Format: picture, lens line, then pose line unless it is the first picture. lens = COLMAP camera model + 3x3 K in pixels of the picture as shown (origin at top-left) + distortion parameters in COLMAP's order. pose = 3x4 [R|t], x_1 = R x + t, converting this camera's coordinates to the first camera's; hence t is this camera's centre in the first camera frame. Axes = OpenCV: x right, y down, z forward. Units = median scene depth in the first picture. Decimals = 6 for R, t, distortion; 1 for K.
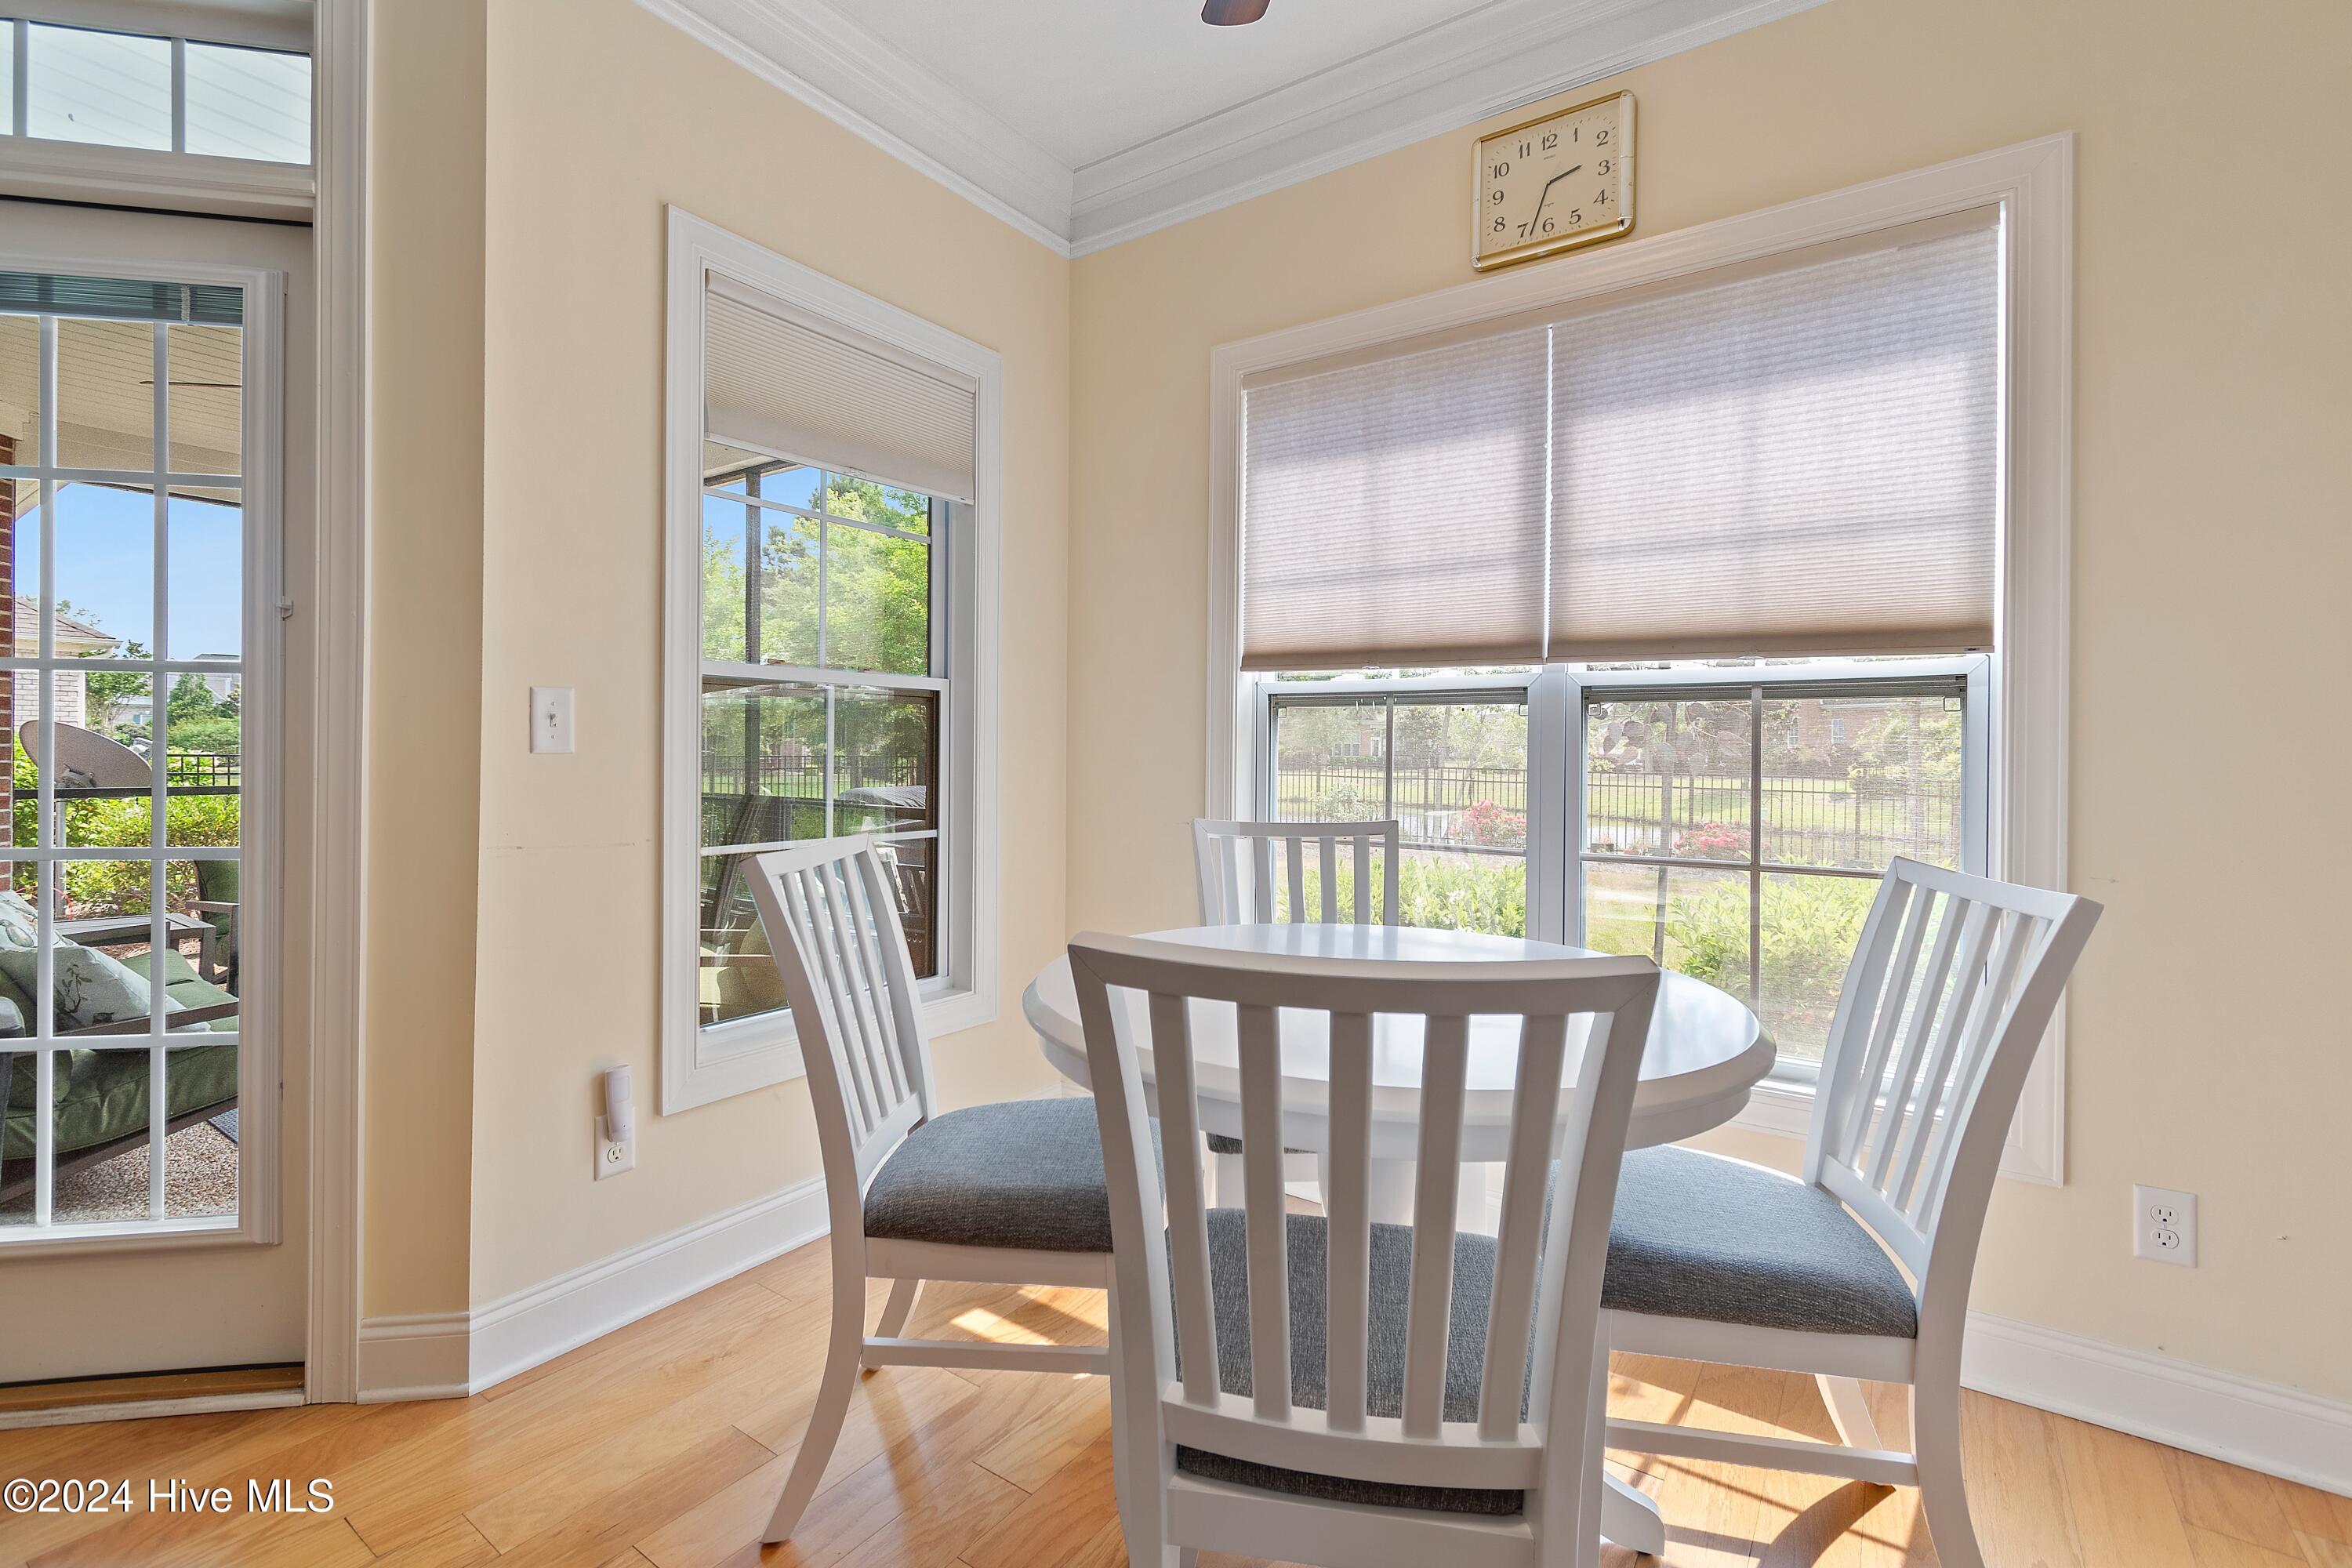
lens RADIAL K [[1045.9, 0, 1164.0], [0, 1045.9, 749.4], [0, 0, 1]] dist [0.003004, 0.000134]
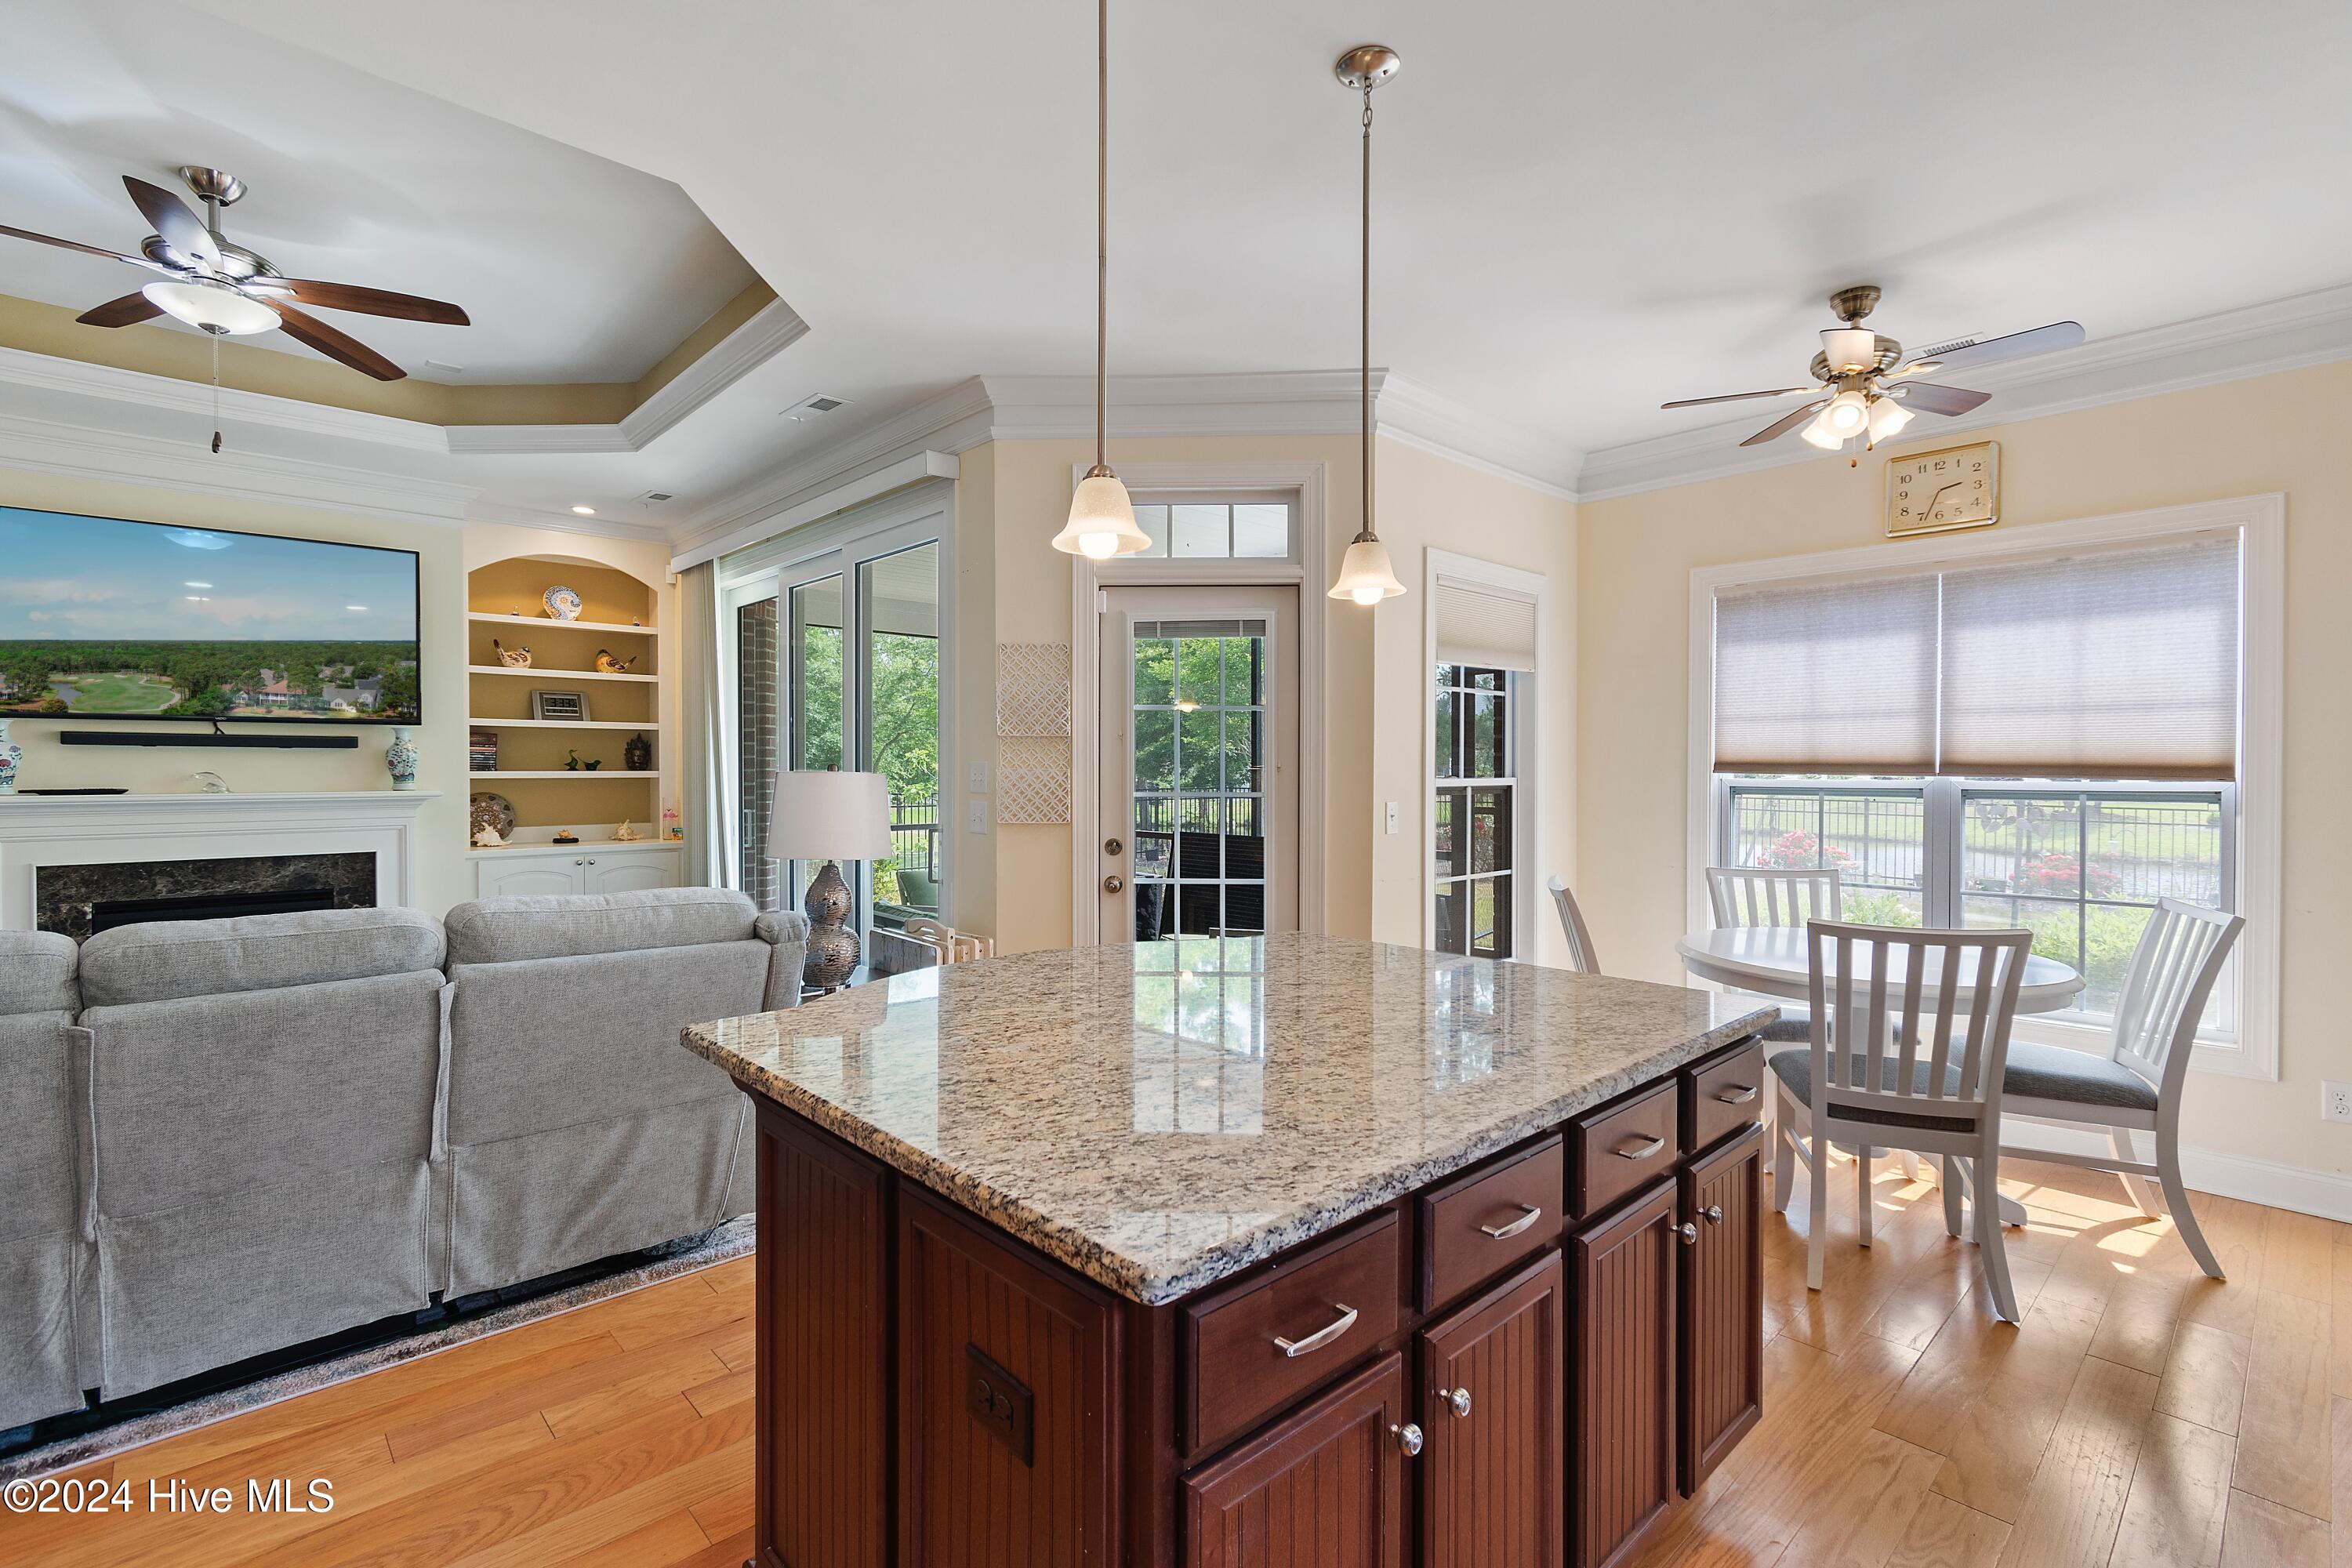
lens RADIAL K [[1068.0, 0, 1173.4], [0, 1068.0, 777.6], [0, 0, 1]] dist [0.005911, -0.000699]
pose [[0.978890, -0.006956, -0.204268, -0.486342], [0.008920, 0.999922, 0.008692, -0.107703], [0.204192, -0.010330, 0.978876, -0.934617]]
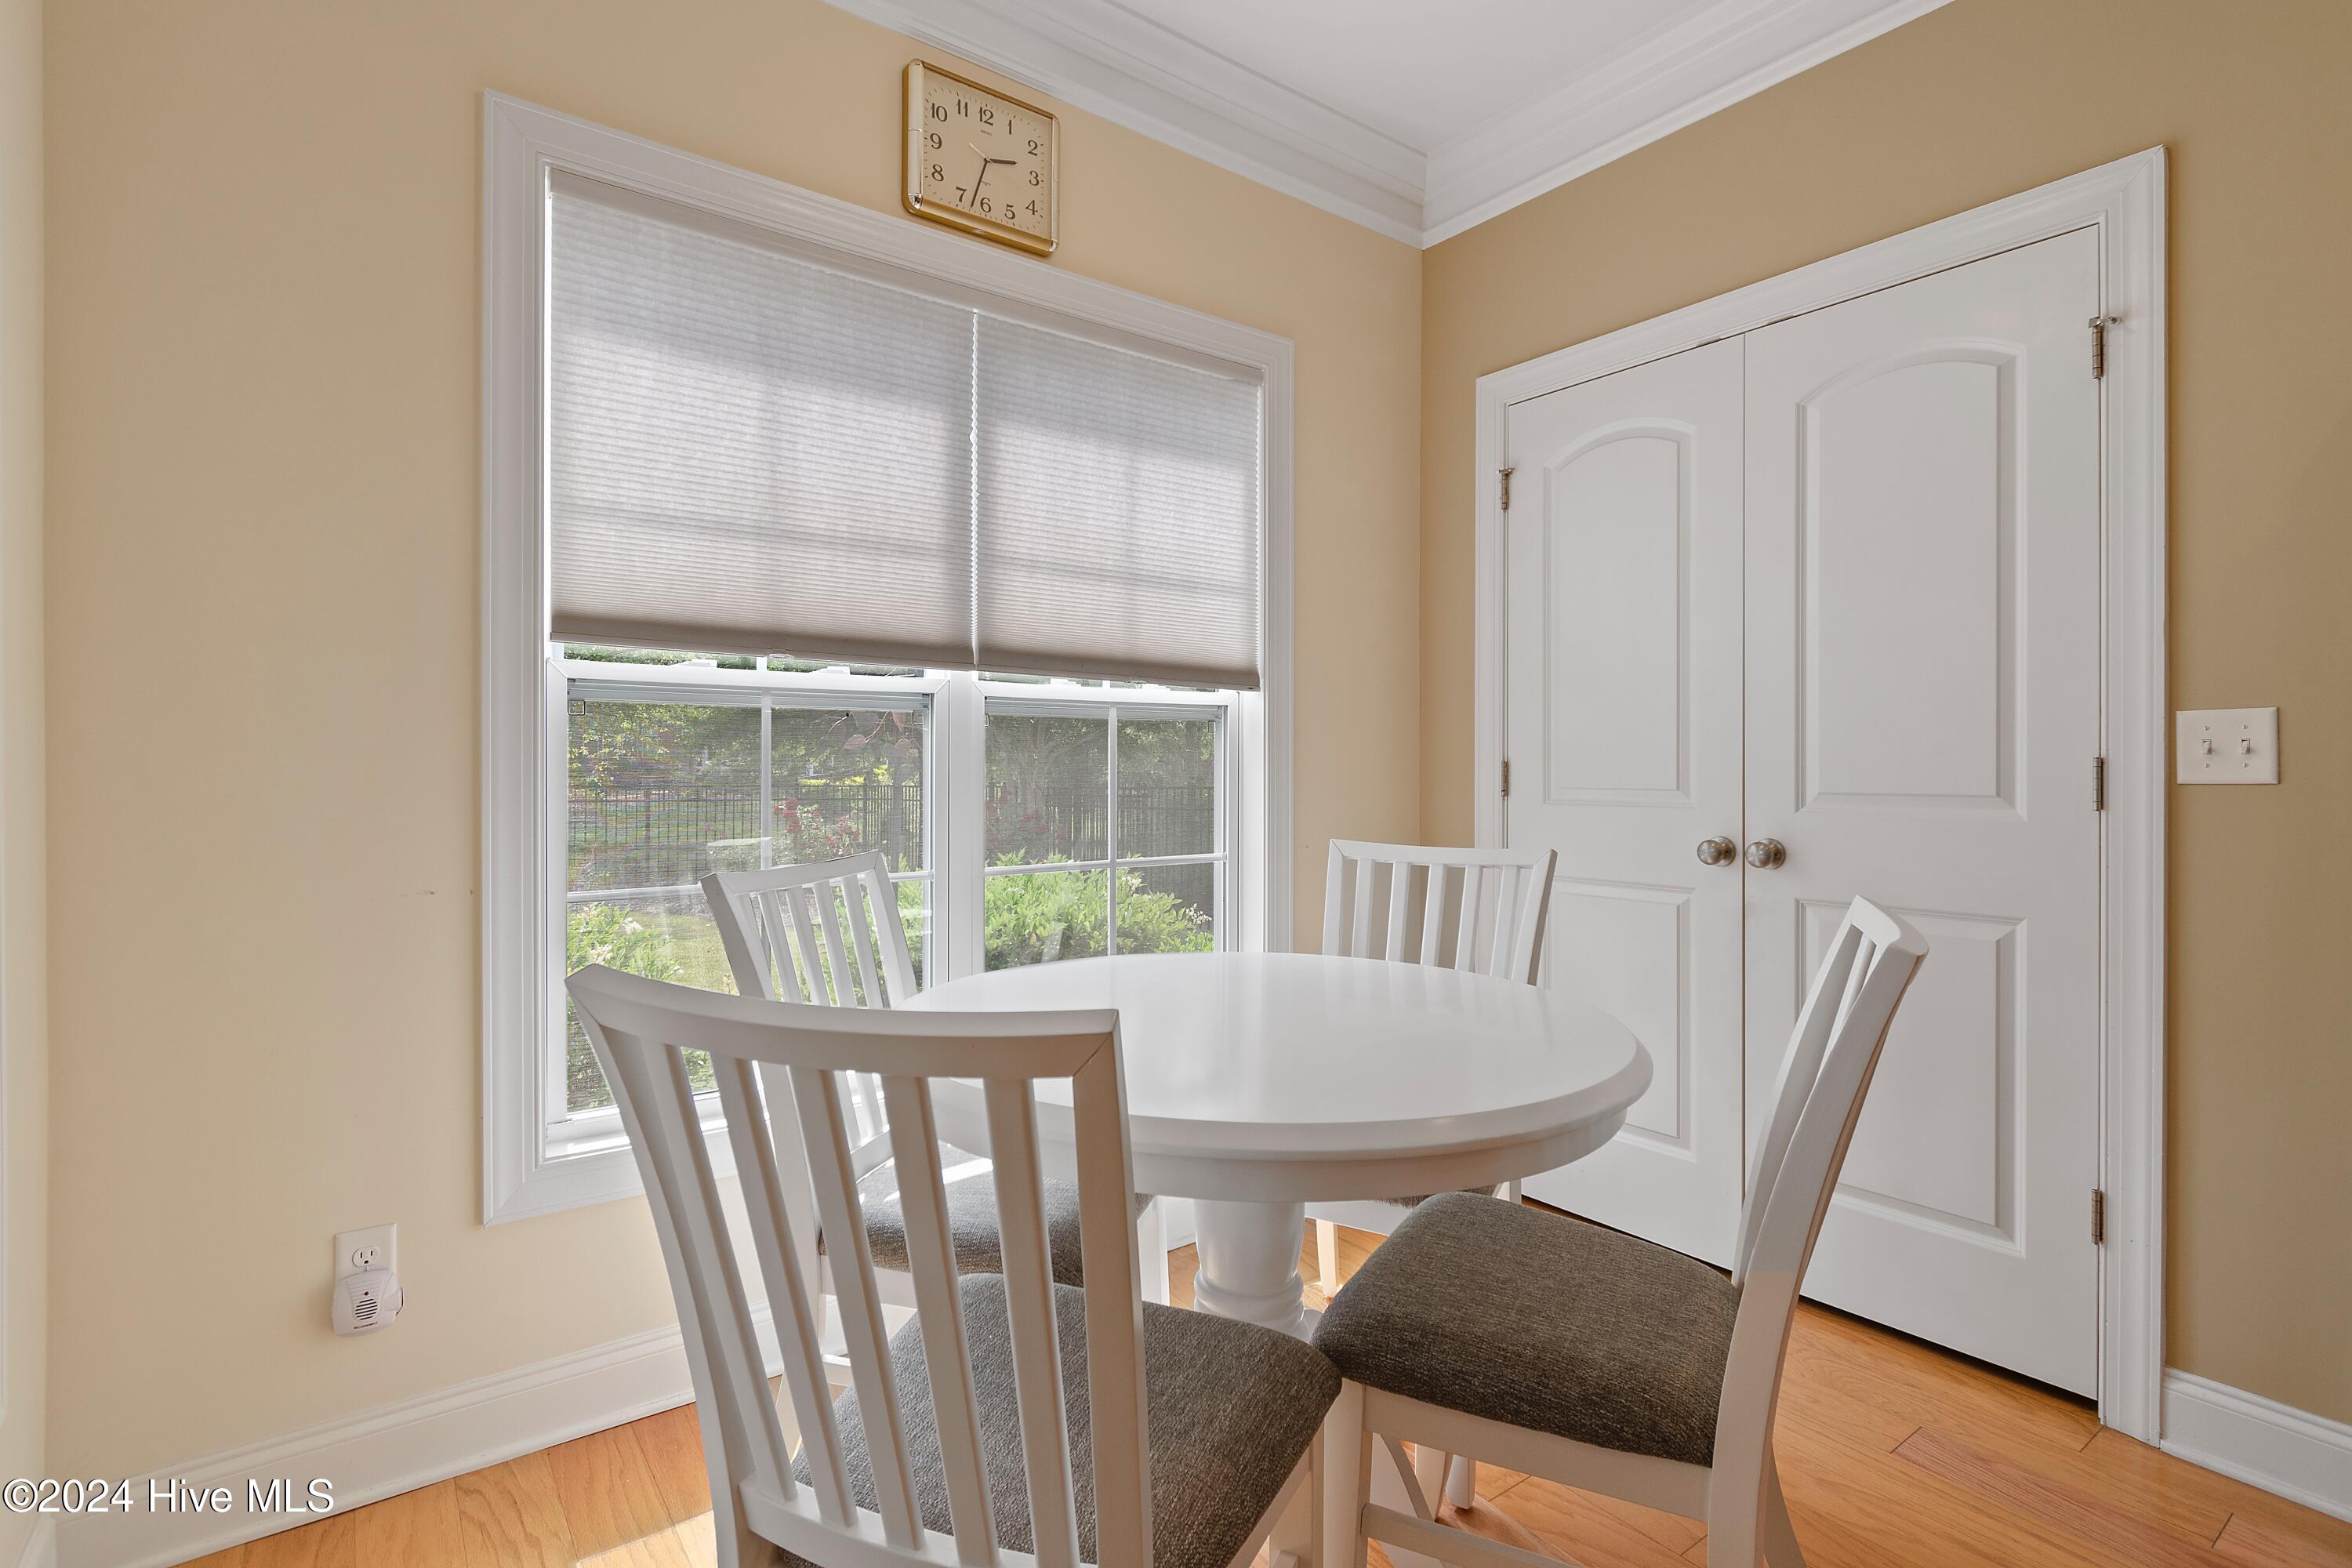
lens RADIAL K [[1123.8, 0, 1172.1], [0, 1123.8, 766.9], [0, 0, 1]] dist [-0.001828, -0.000351]
pose [[0.309363, -0.012544, 0.950861, -0.548221], [-0.000606, 0.999910, 0.013388, -0.010172], [-0.950944, -0.004718, 0.309328, 0.529748]]
